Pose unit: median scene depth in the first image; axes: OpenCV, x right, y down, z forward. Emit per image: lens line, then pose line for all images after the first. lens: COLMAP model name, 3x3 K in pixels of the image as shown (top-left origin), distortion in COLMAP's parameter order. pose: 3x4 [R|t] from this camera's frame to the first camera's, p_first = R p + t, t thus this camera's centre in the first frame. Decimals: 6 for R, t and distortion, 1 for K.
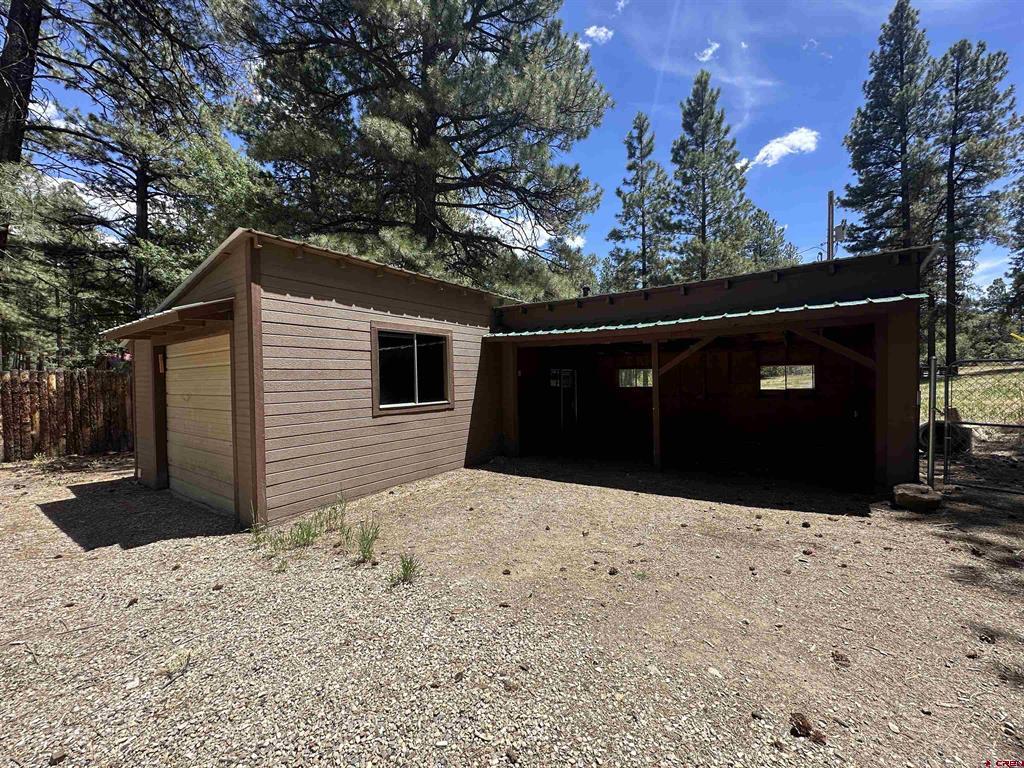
lens RADIAL K [[408.7, 0, 512.2], [0, 408.7, 383.0], [0, 0, 1]] dist [-0.003665, 0.000292]
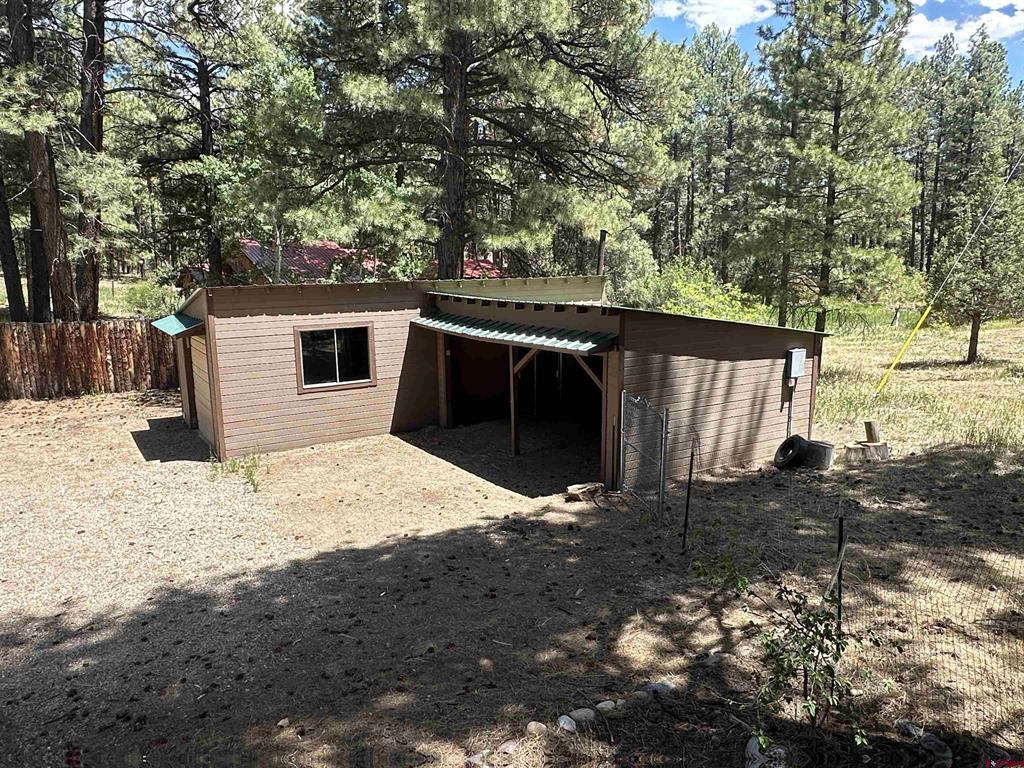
lens RADIAL K [[718.7, 0, 512.4], [0, 718.7, 384.6], [0, 0, 1]] dist [0.000347, -0.001263]
pose [[0.922621, 0.073074, -0.378722, 1.226911], [-0.007730, 0.985195, 0.171262, -0.365799], [0.385630, -0.155082, 0.909527, -0.923803]]
